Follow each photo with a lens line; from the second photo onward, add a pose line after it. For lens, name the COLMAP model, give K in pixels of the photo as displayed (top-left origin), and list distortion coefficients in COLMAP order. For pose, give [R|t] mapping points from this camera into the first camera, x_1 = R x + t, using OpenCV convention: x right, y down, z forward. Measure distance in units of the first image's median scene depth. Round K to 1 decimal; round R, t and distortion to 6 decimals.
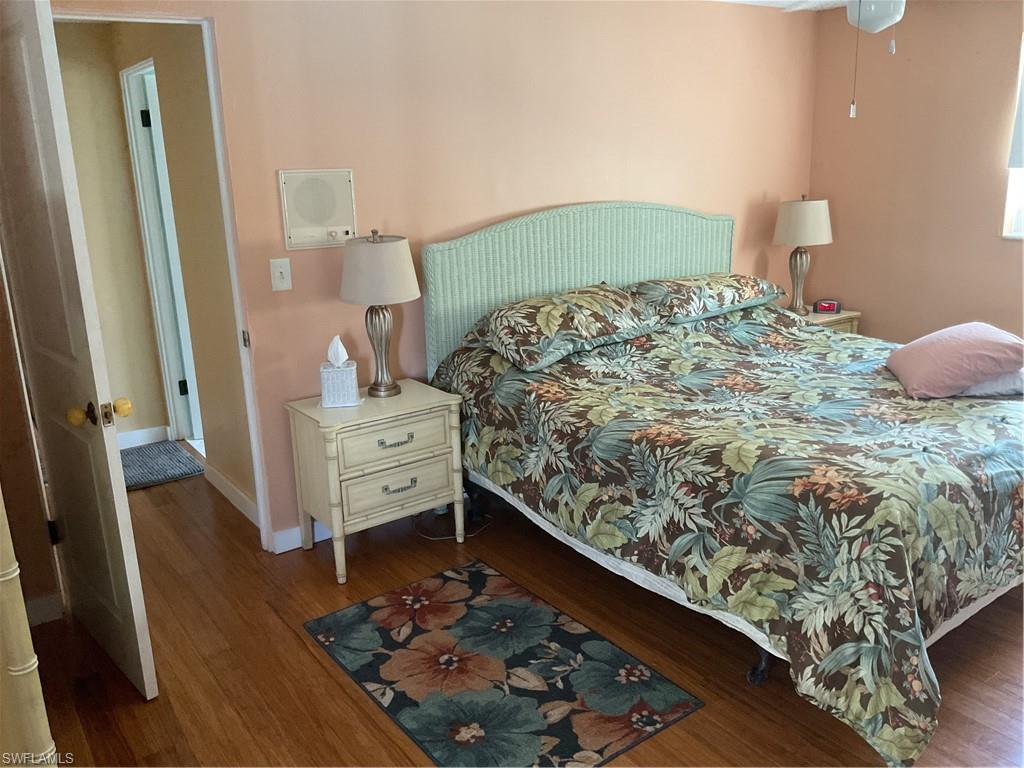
lens RADIAL K [[856.9, 0, 512.0], [0, 856.9, 384.0], [0, 0, 1]] dist [0.031906, -0.060558]
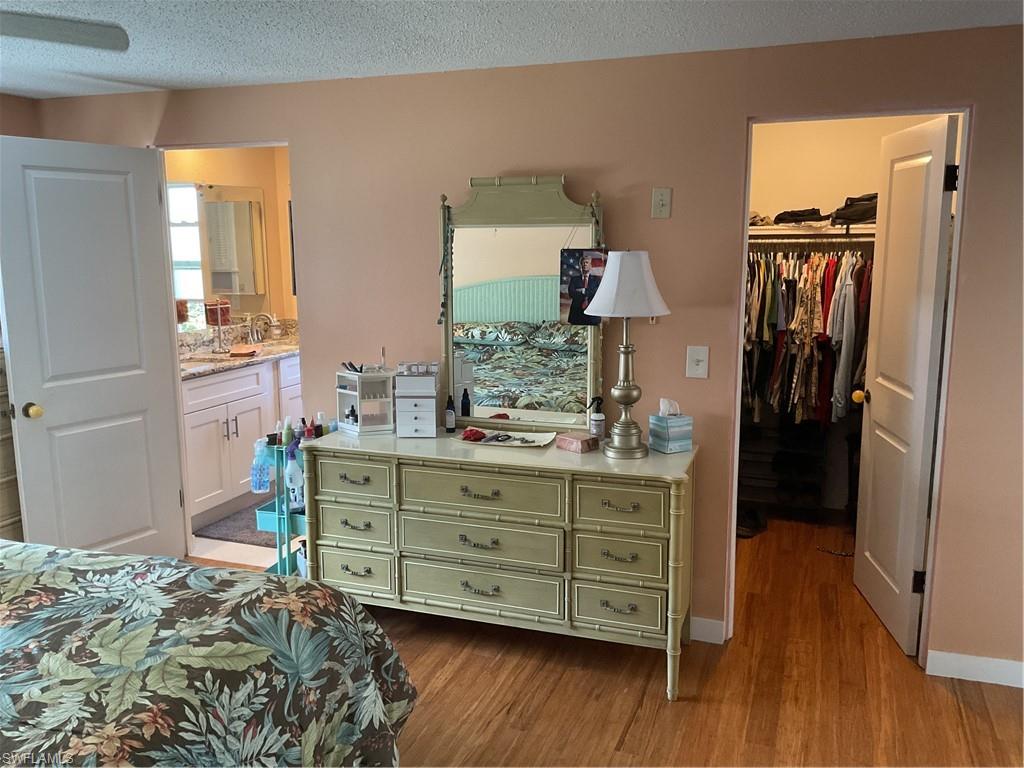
lens RADIAL K [[856.9, 0, 512.0], [0, 856.9, 384.0], [0, 0, 1]] dist [0.031906, -0.060558]
pose [[-0.572506, -0.101841, 0.813551, -0.476534], [0.233859, 0.930754, 0.281082, -0.297969], [-0.785841, 0.351177, -0.509046, 1.105825]]
